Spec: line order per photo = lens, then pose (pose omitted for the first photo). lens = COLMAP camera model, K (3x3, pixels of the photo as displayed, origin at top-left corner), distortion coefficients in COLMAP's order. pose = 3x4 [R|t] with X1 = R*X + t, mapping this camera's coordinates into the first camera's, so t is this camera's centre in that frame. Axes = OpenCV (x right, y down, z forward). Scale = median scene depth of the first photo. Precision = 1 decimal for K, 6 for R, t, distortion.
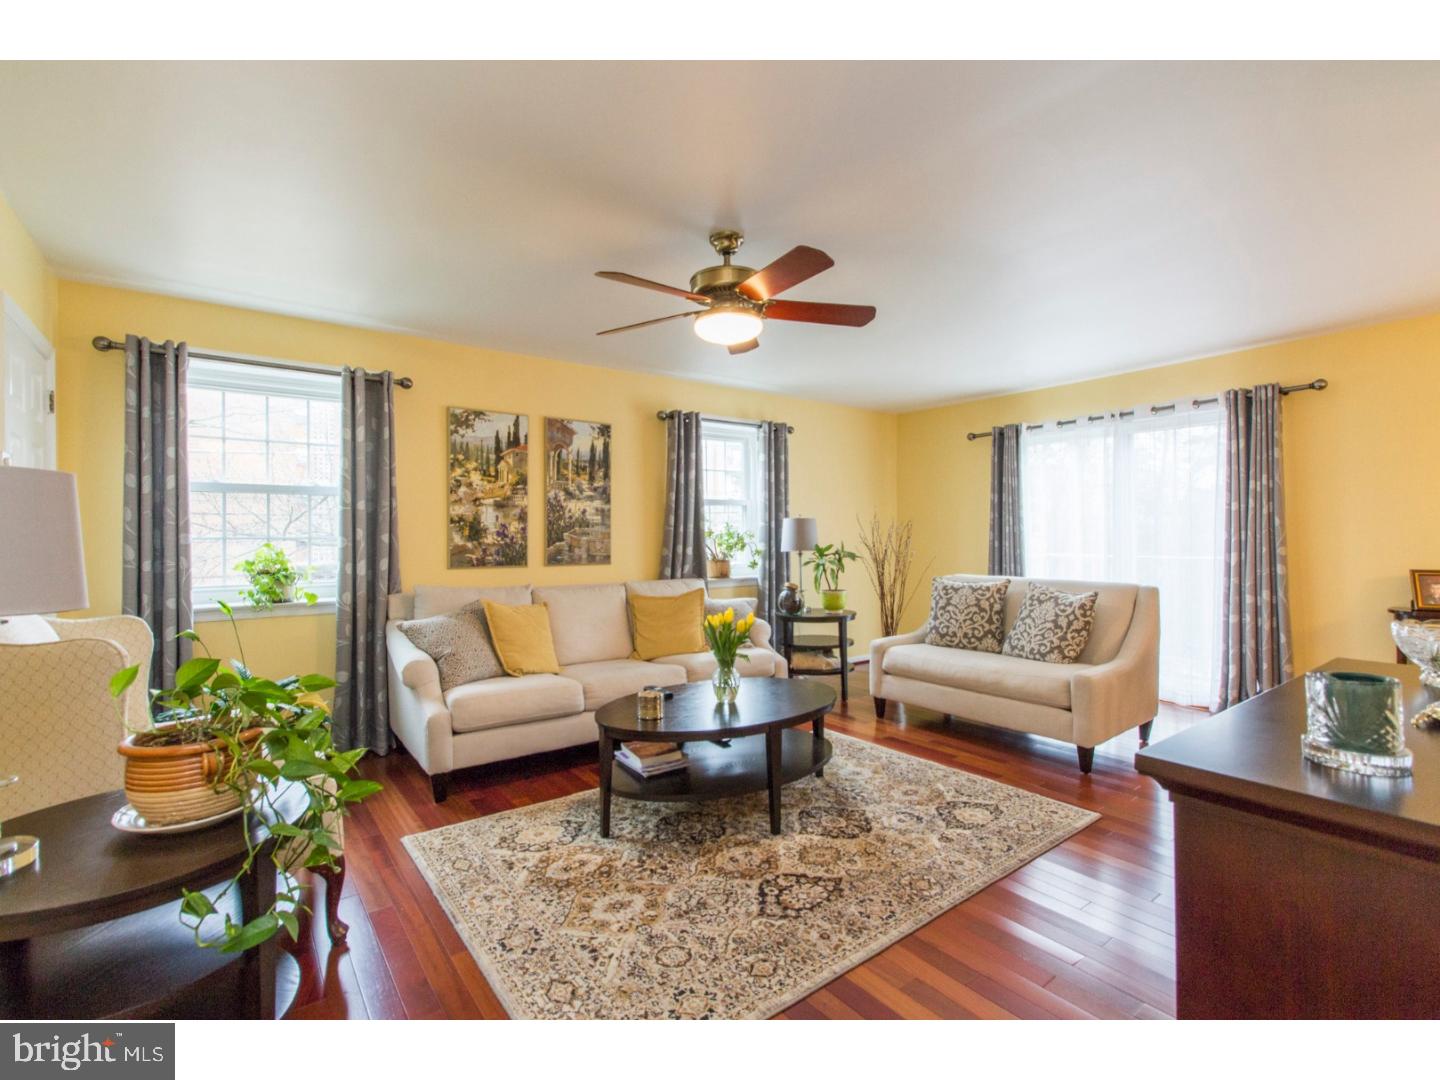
lens RADIAL K [[662.2, 0, 722.3], [0, 662.2, 533.8], [0, 0, 1]] dist [-0.001014, 0.000229]
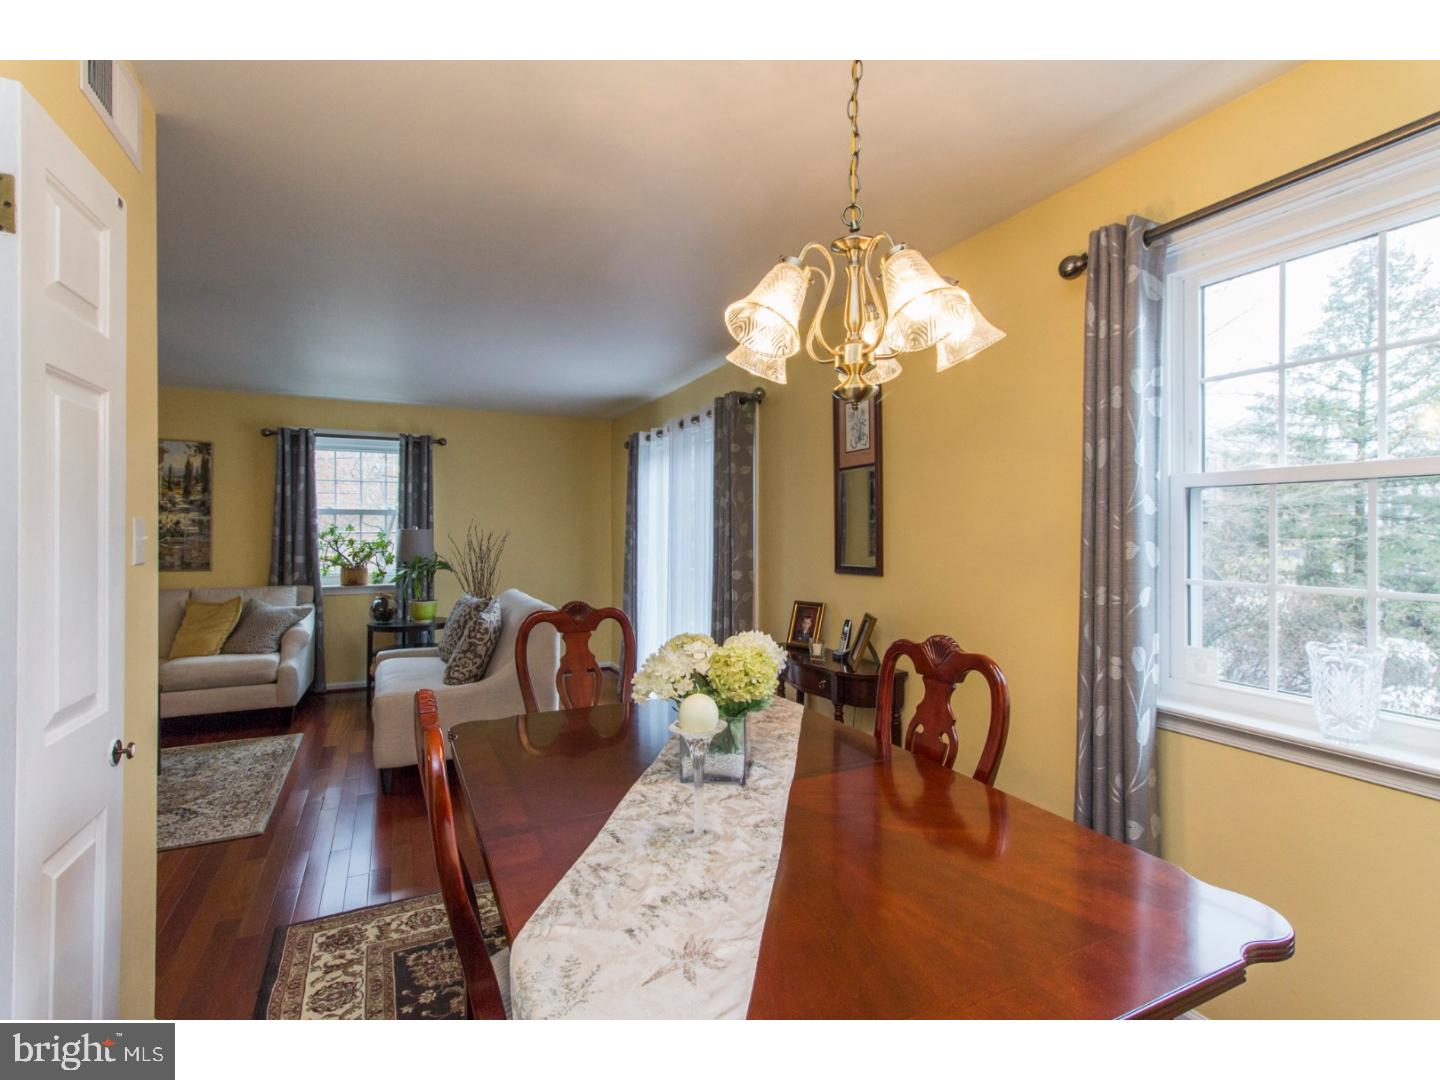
lens RADIAL K [[662.2, 0, 722.3], [0, 662.2, 533.8], [0, 0, 1]] dist [-0.001014, 0.000229]
pose [[0.982674, 0.013055, -0.184884, 0.994524], [-0.011687, 0.999896, 0.008488, -0.039325], [0.184976, -0.006180, 0.982724, 0.096434]]
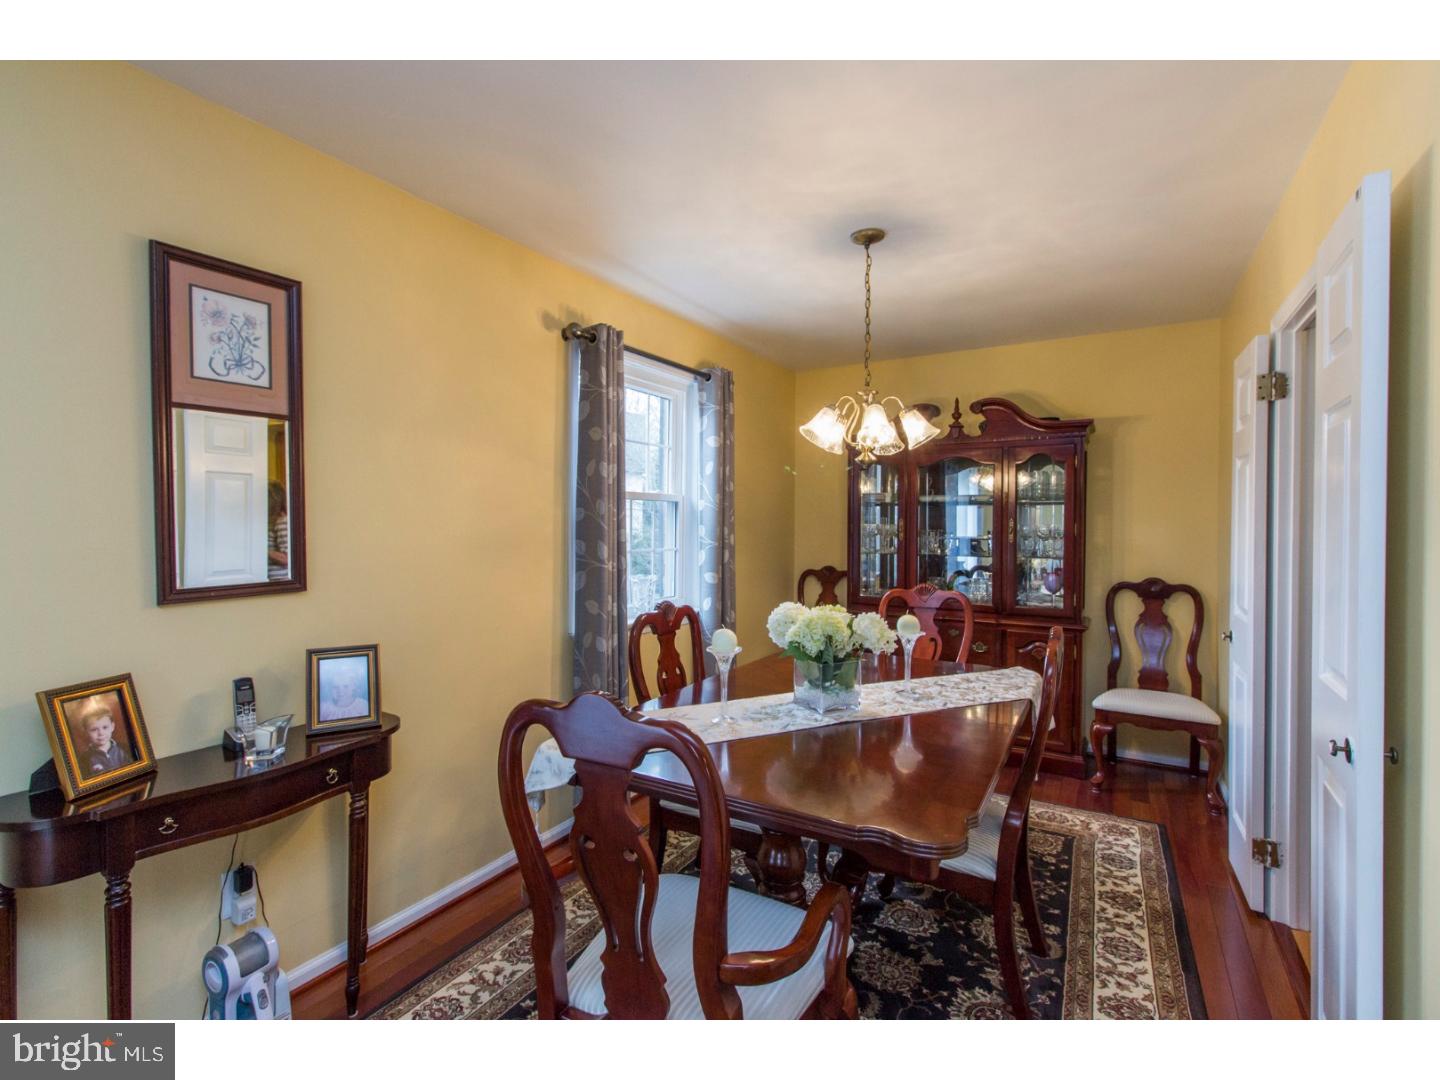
lens RADIAL K [[662.2, 0, 722.3], [0, 662.2, 533.8], [0, 0, 1]] dist [-0.001014, 0.000229]
pose [[-0.374881, -0.004796, 0.927061, 0.499039], [0.000541, 0.999985, 0.005392, -0.033269], [-0.927073, 0.002523, -0.374873, 0.714088]]
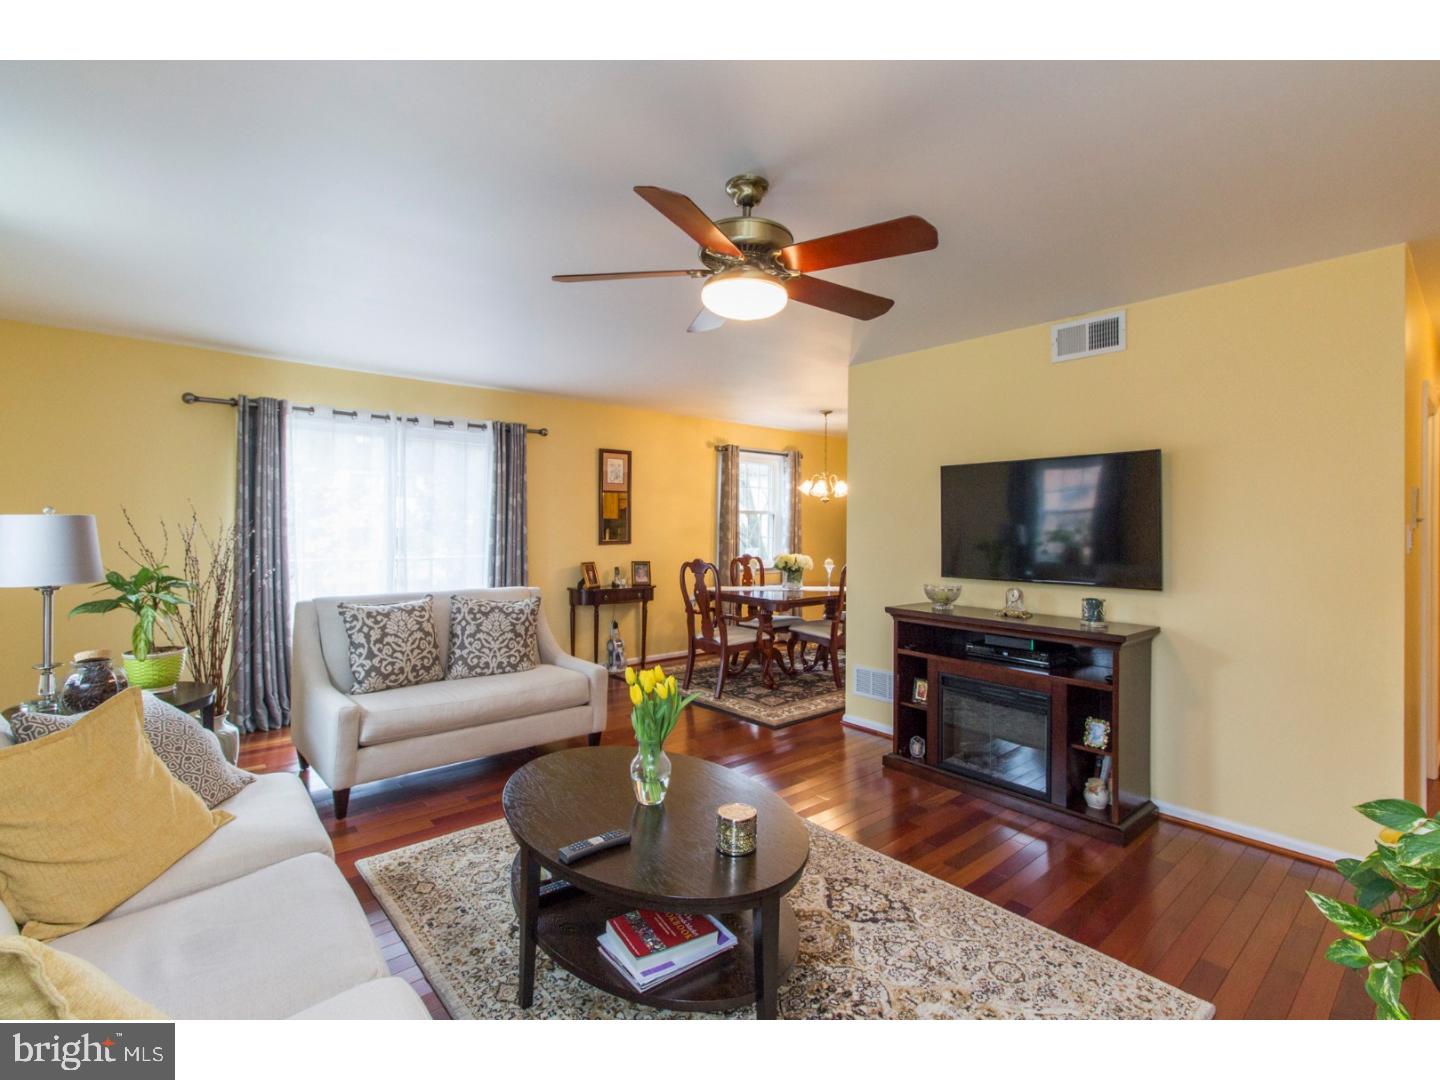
lens RADIAL K [[662.2, 0, 722.3], [0, 662.2, 533.8], [0, 0, 1]] dist [-0.001014, 0.000229]
pose [[-0.064775, -0.005081, 0.997887, -0.495901], [-0.013196, 0.999904, 0.004235, -0.023124], [-0.997813, -0.012894, -0.064836, 0.699550]]
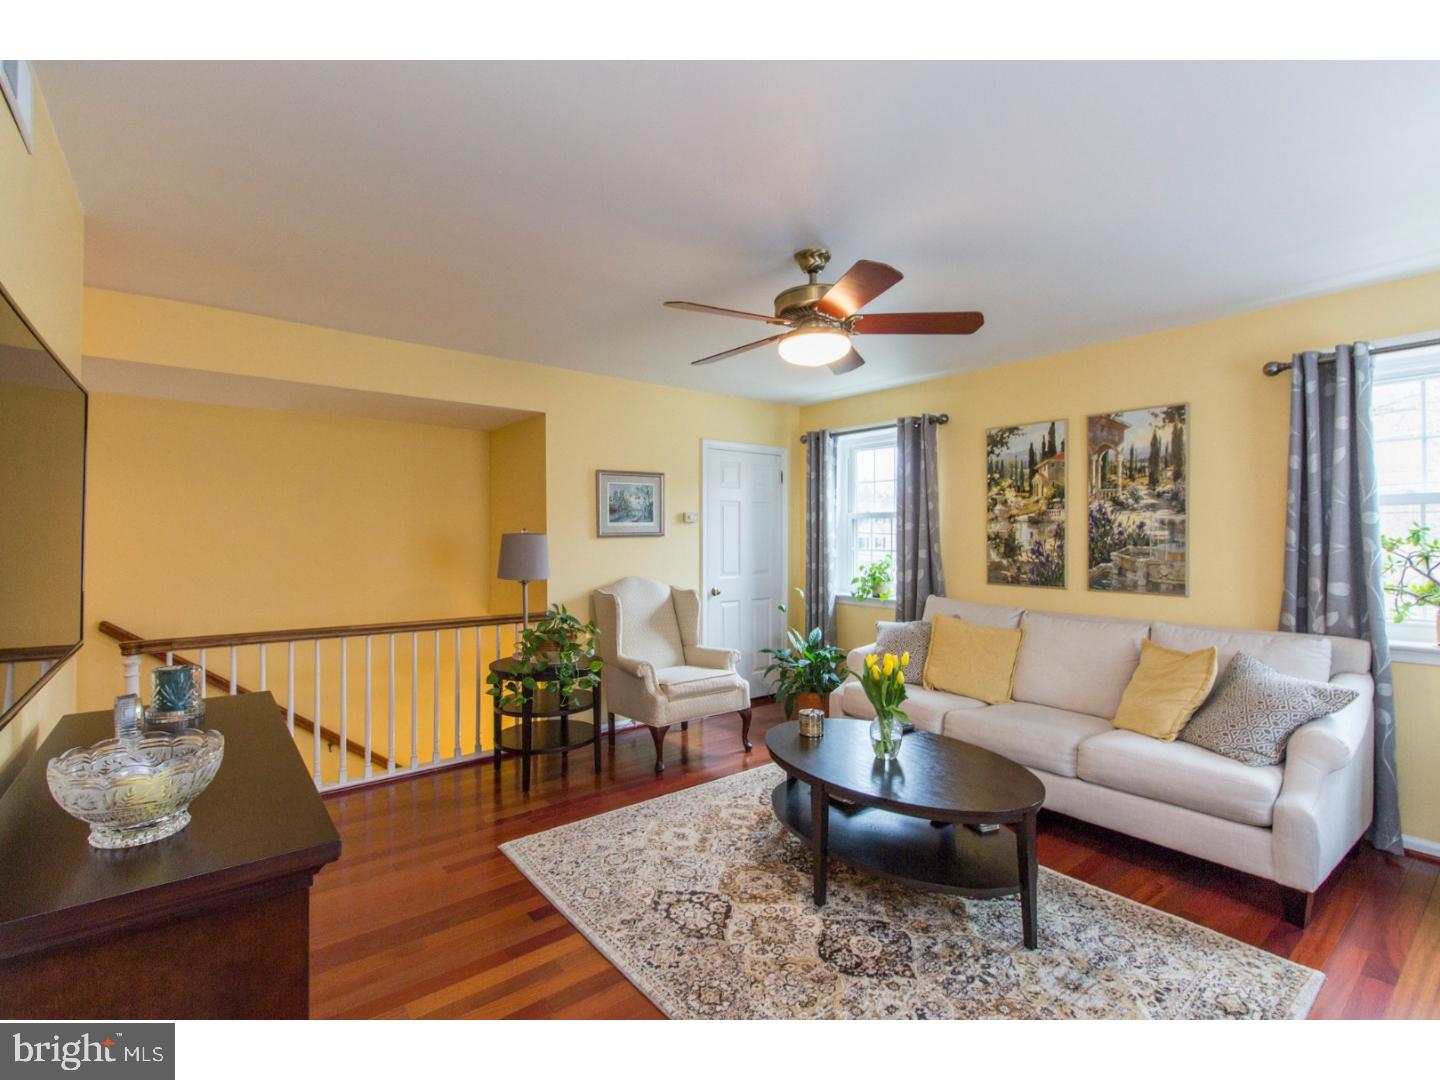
lens RADIAL K [[667.7, 0, 723.1], [0, 667.7, 531.1], [0, 0, 1]] dist [0.001475, 0.000528]
pose [[0.026680, -0.000409, -0.999644, 0.630810], [0.002974, 0.999996, -0.000330, -0.031351], [0.999640, -0.002965, 0.026681, 0.548705]]
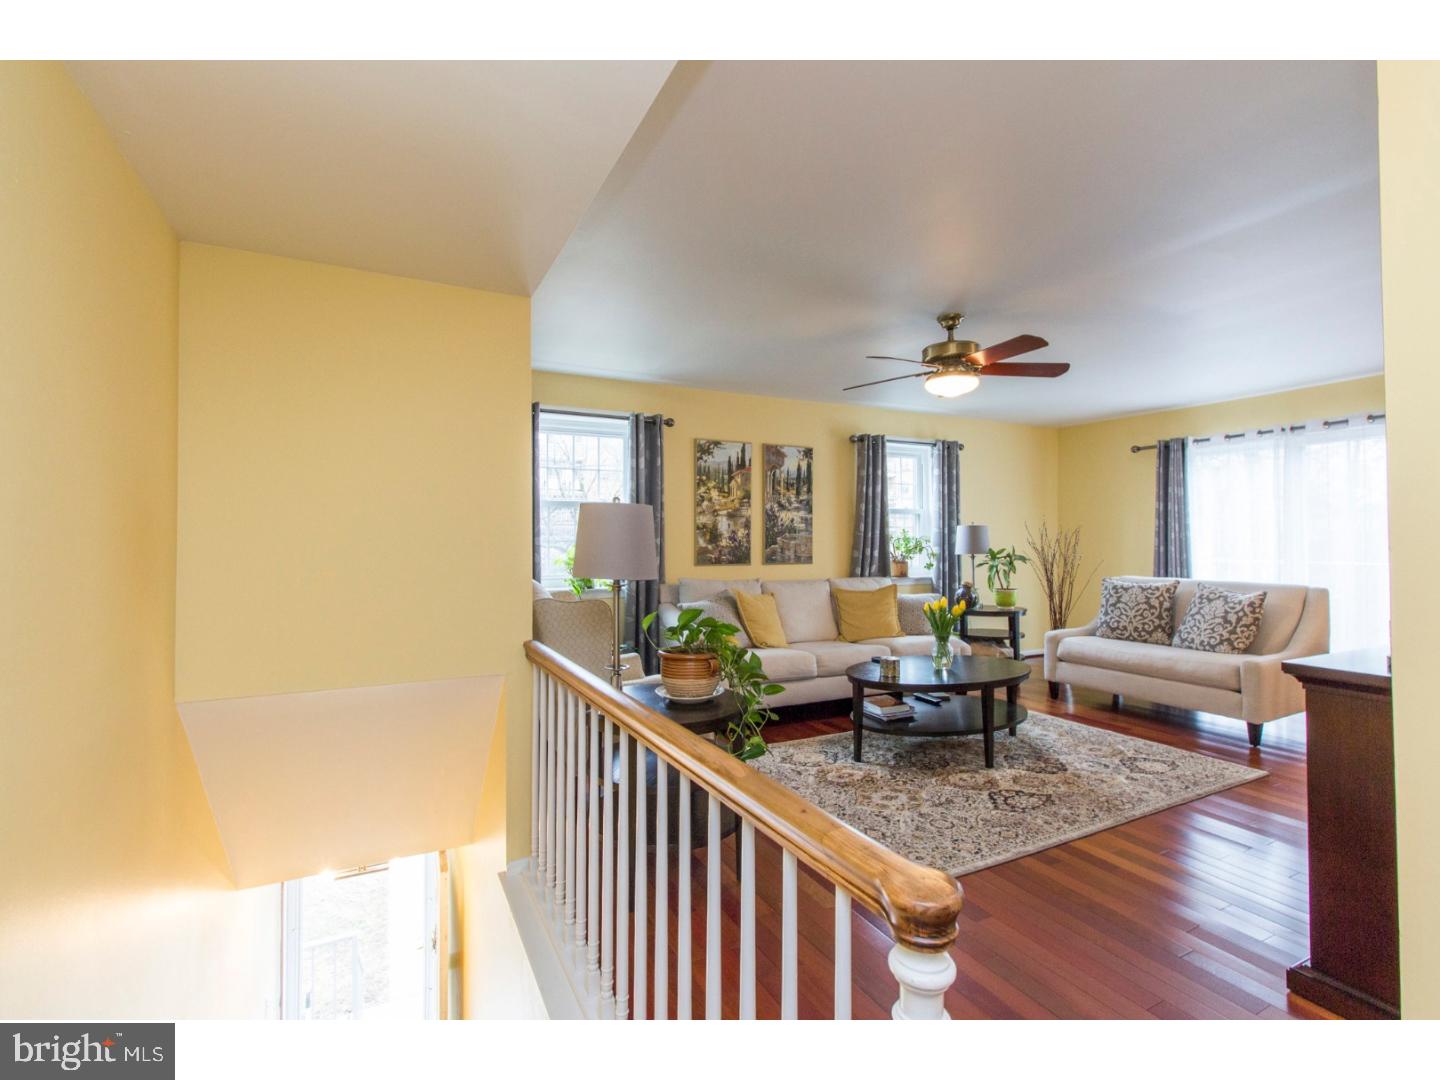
lens RADIAL K [[667.7, 0, 723.1], [0, 667.7, 531.1], [0, 0, 1]] dist [0.001475, 0.000528]
pose [[0.985137, 0.001835, -0.171758, -0.138170], [-0.003539, 0.999947, -0.009617, -0.001329], [0.171732, 0.010082, 0.985092, -0.260546]]
